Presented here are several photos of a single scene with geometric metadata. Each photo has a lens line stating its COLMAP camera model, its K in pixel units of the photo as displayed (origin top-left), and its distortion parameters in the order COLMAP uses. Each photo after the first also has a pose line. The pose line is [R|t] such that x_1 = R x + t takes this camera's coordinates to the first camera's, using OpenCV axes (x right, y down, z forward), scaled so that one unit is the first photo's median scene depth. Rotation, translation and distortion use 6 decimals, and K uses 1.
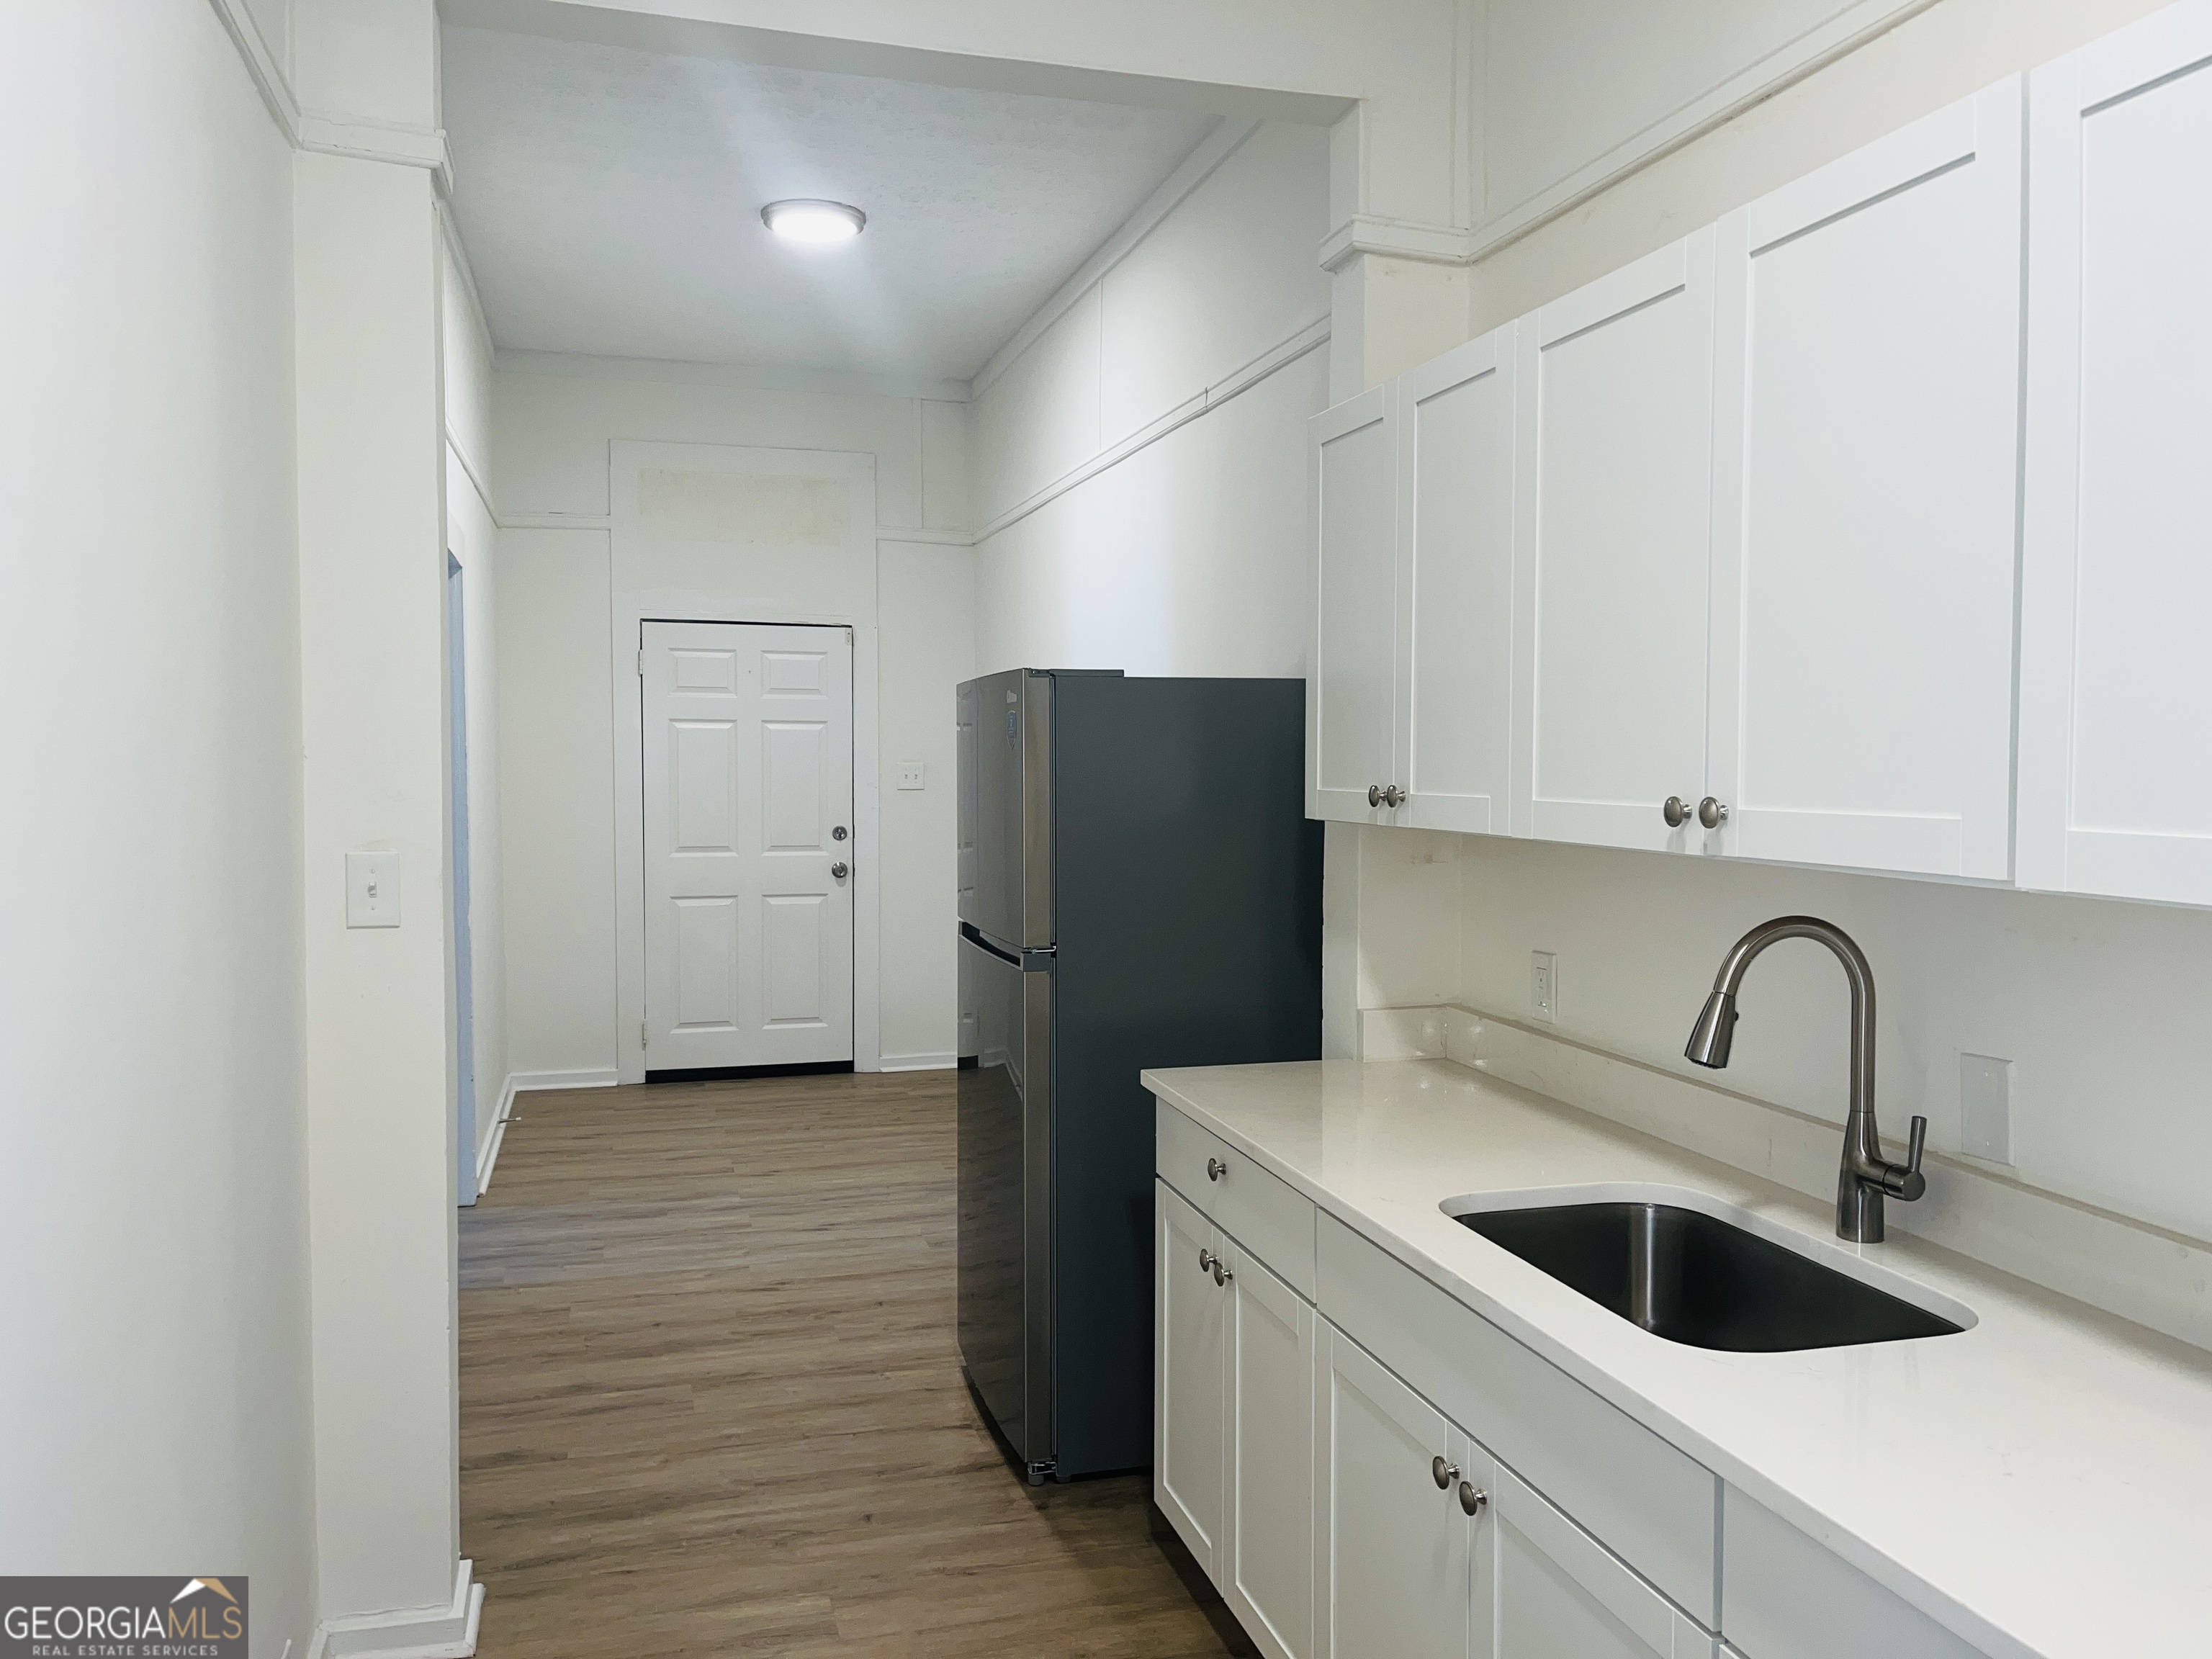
lens RADIAL K [[1681.4, 0, 1106.8], [0, 1681.4, 832.8], [0, 0, 1]] dist [0.066499, -0.064286]
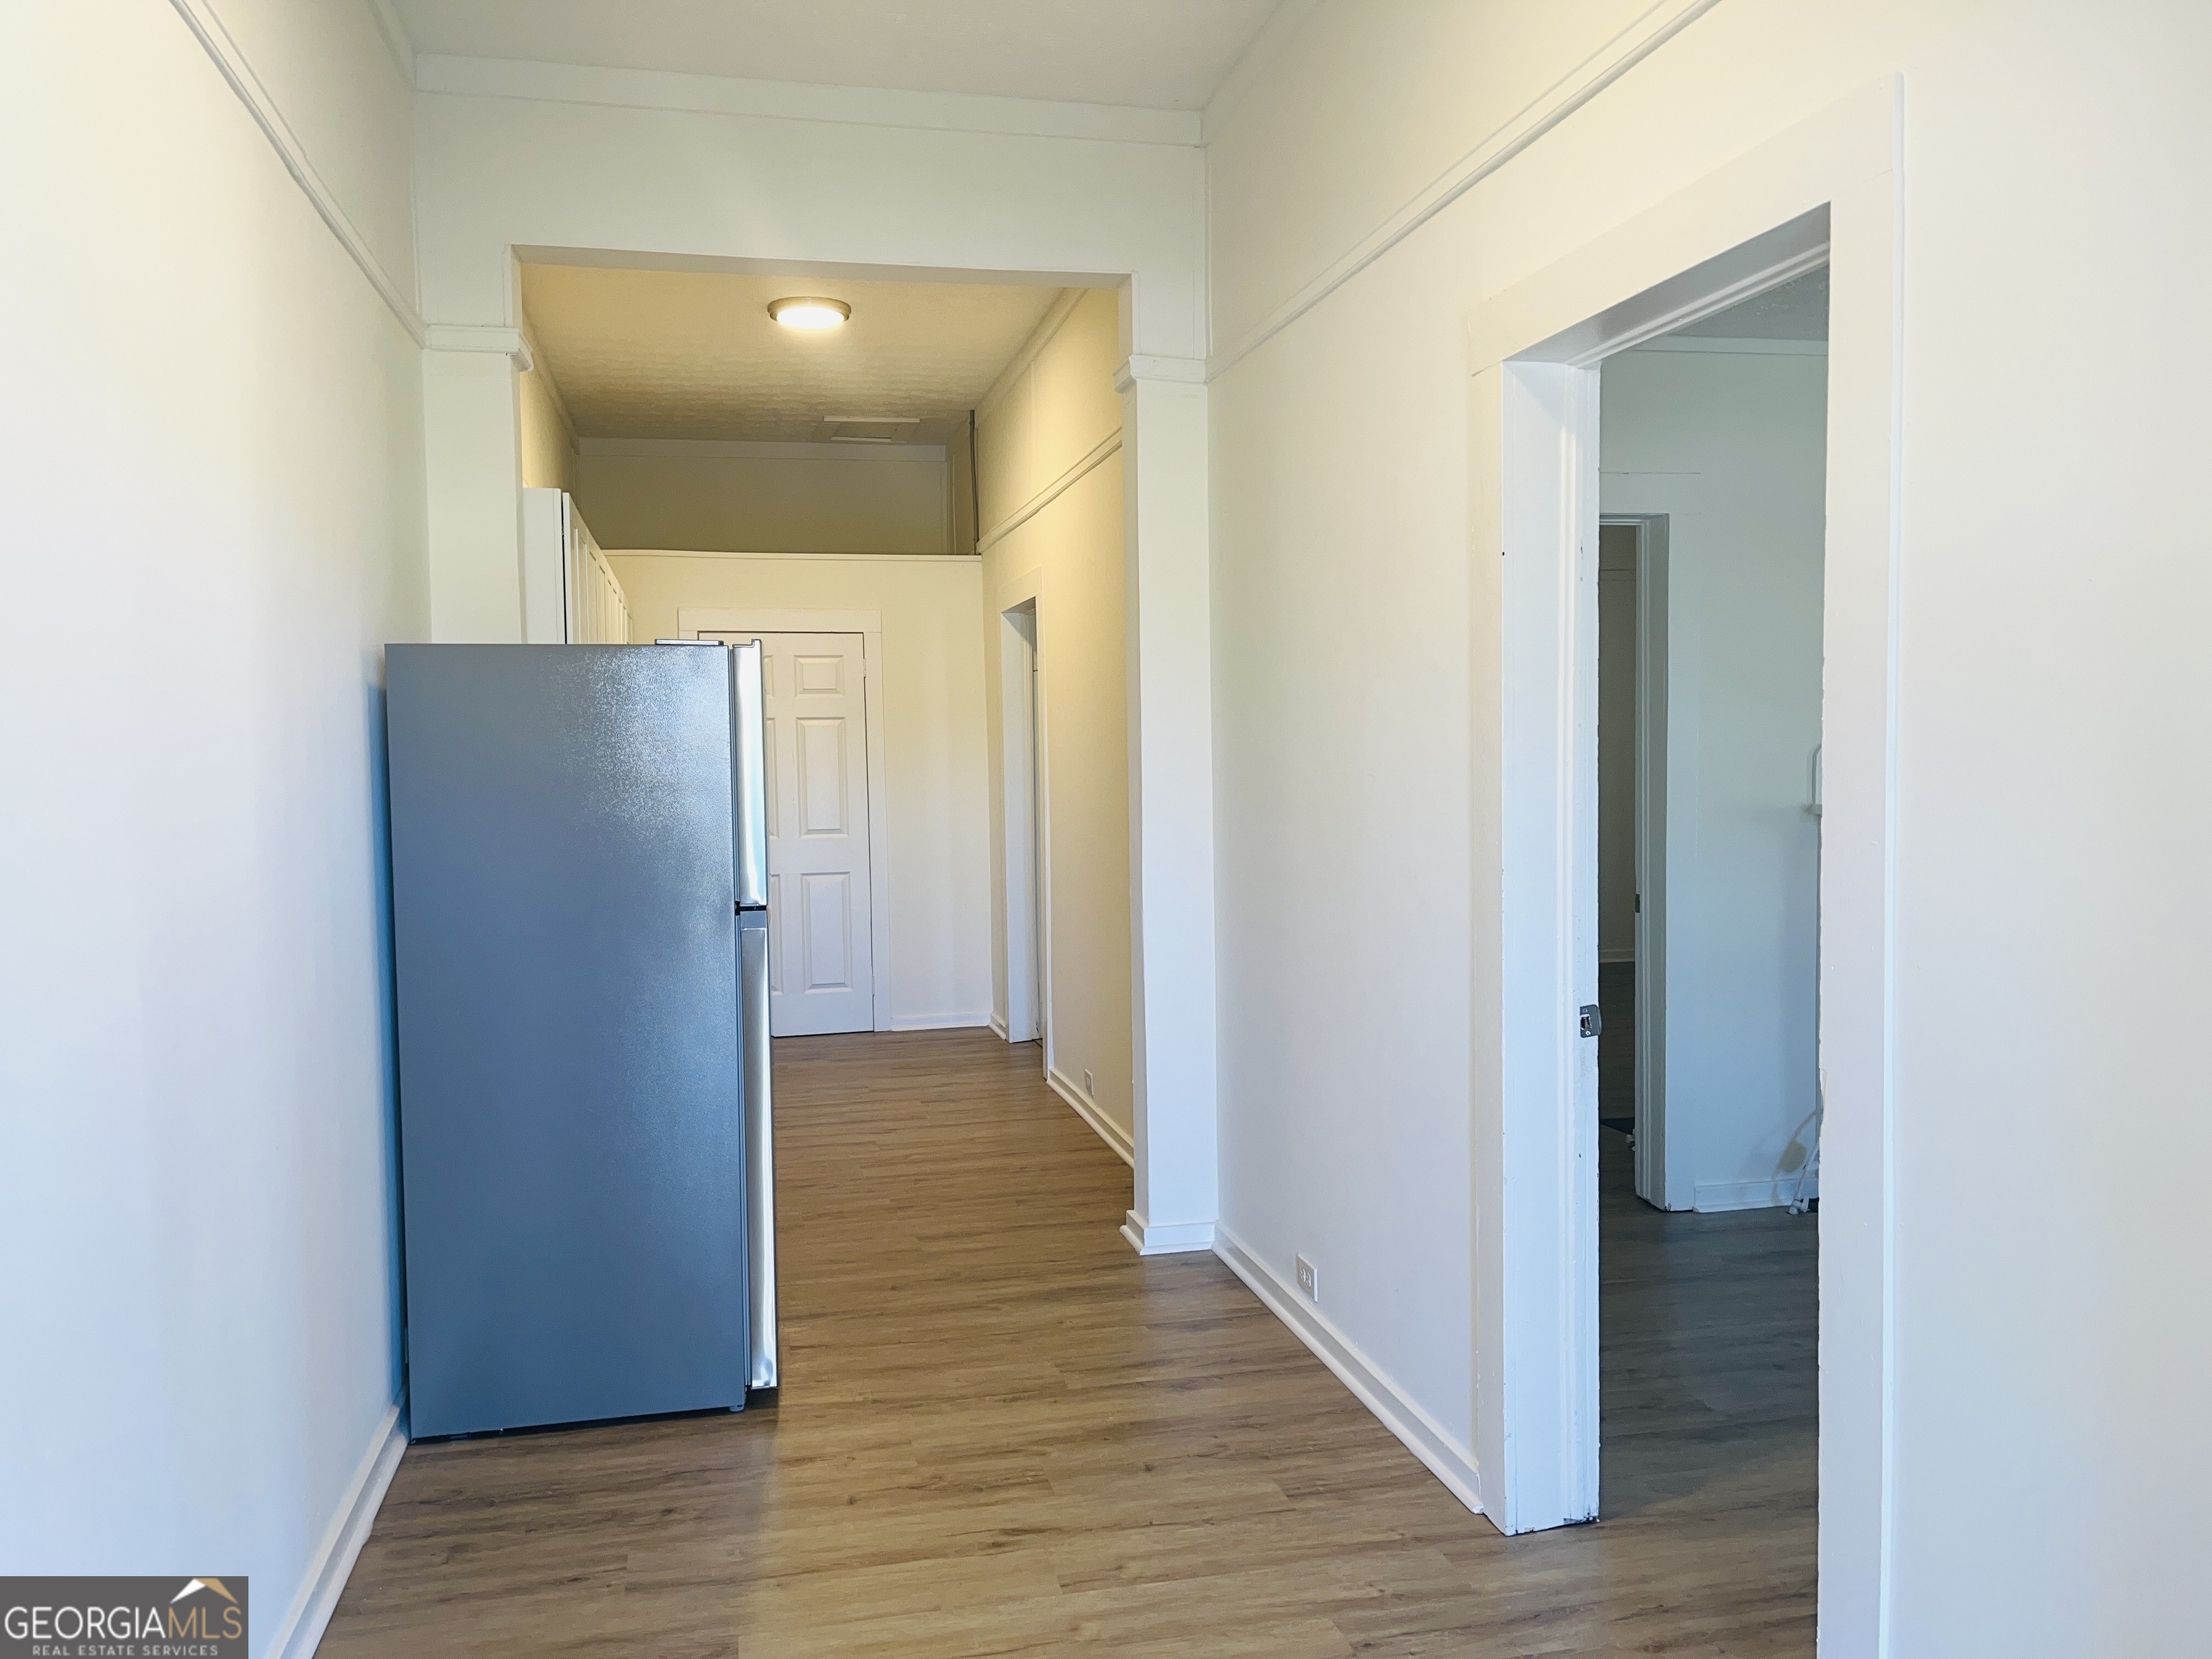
lens RADIAL K [[1681.4, 0, 1103.1], [0, 1681.4, 829.1], [0, 0, 1]] dist [0.066499, -0.064286]
pose [[-0.998526, 0.010964, 0.053165, -0.217943], [0.016465, 0.994423, 0.104177, -0.054623], [-0.051726, 0.104898, -0.993137, 1.302818]]
